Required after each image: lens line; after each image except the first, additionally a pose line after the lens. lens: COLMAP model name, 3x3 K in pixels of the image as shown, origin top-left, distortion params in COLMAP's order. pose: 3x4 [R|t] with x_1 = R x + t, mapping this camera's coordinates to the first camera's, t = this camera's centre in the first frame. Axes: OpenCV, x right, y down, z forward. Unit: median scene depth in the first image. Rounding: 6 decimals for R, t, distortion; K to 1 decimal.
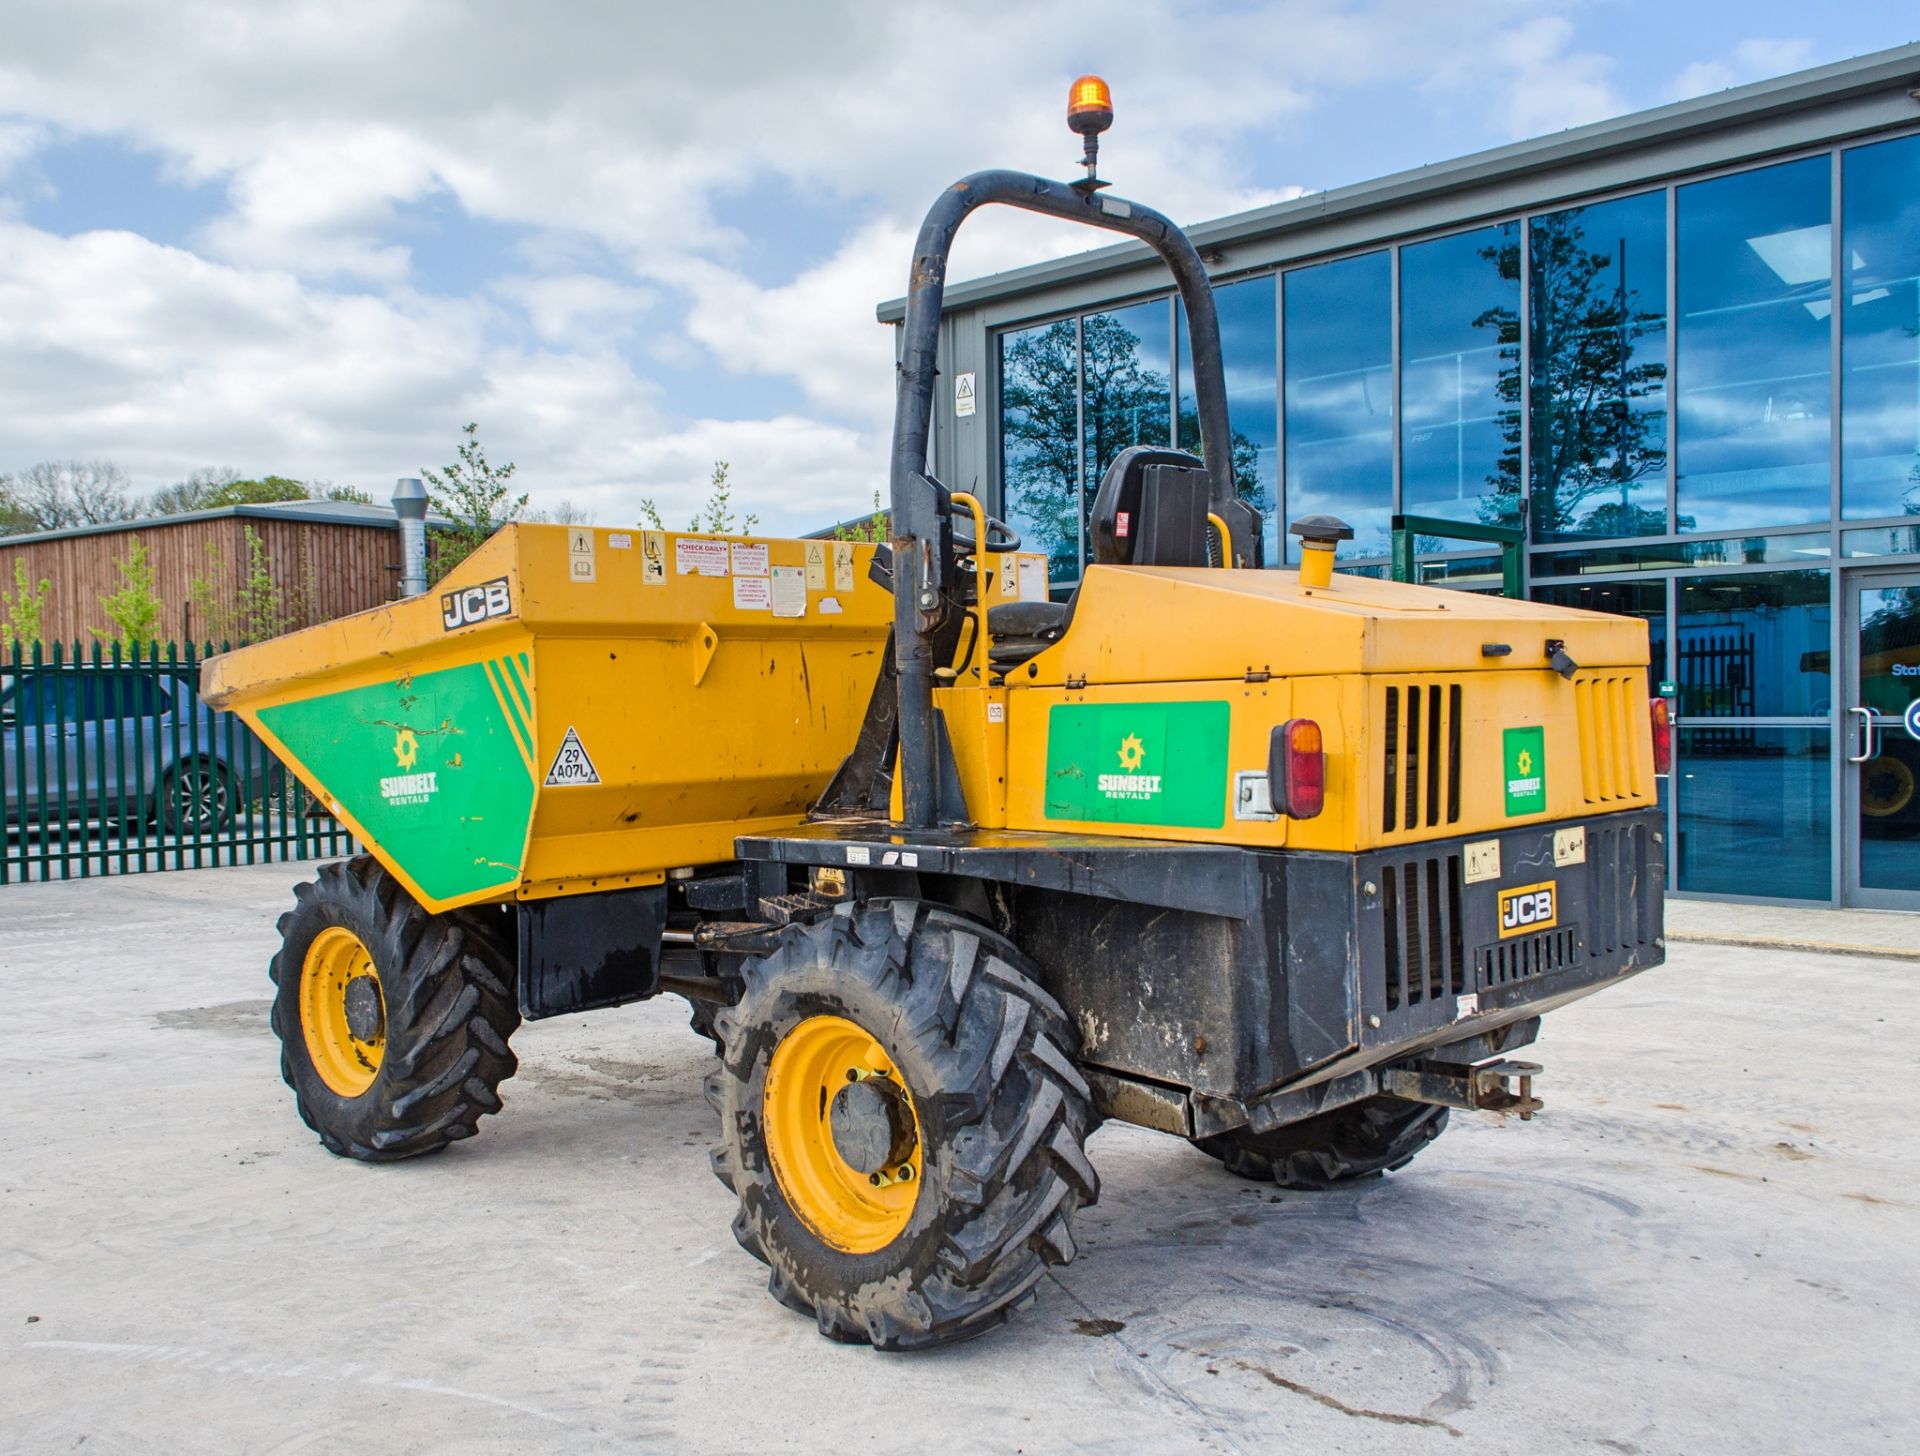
lens RADIAL K [[1790.0, 0, 946.4], [0, 1790.0, 732.4], [0, 0, 1]] dist [0.040507, -0.025339]
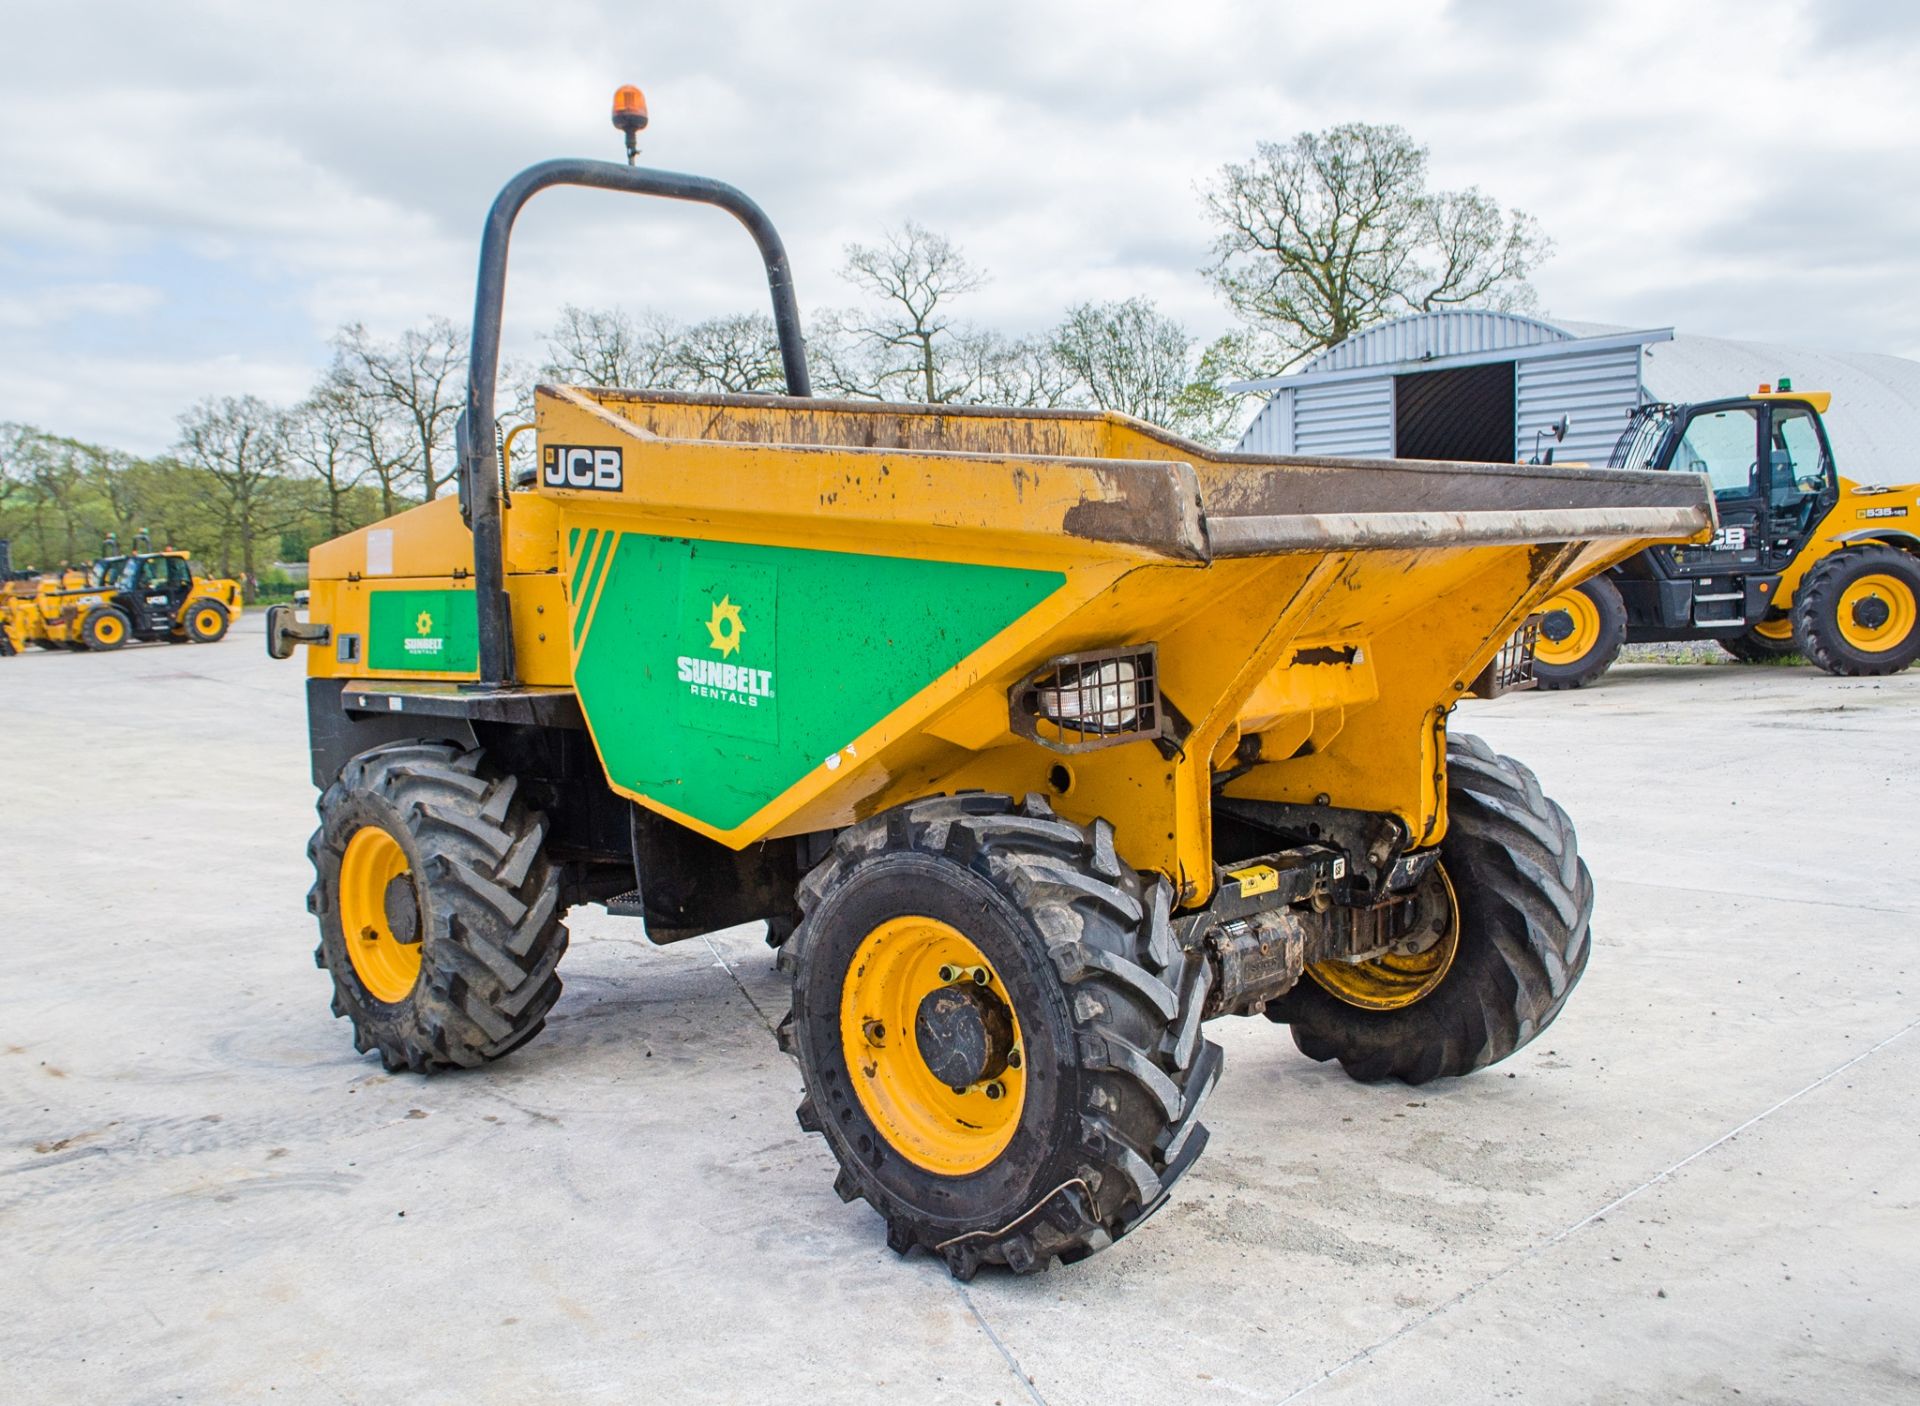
lens RADIAL K [[1757.5, 0, 873.7], [0, 1757.5, 716.4], [0, 0, 1]] dist [0.032442, -0.017231]
pose [[-0.995891, 0.055127, 0.071842, -0.170488], [0.063009, 0.991650, 0.112513, -0.062101], [-0.065040, 0.116578, -0.991050, 2.497493]]
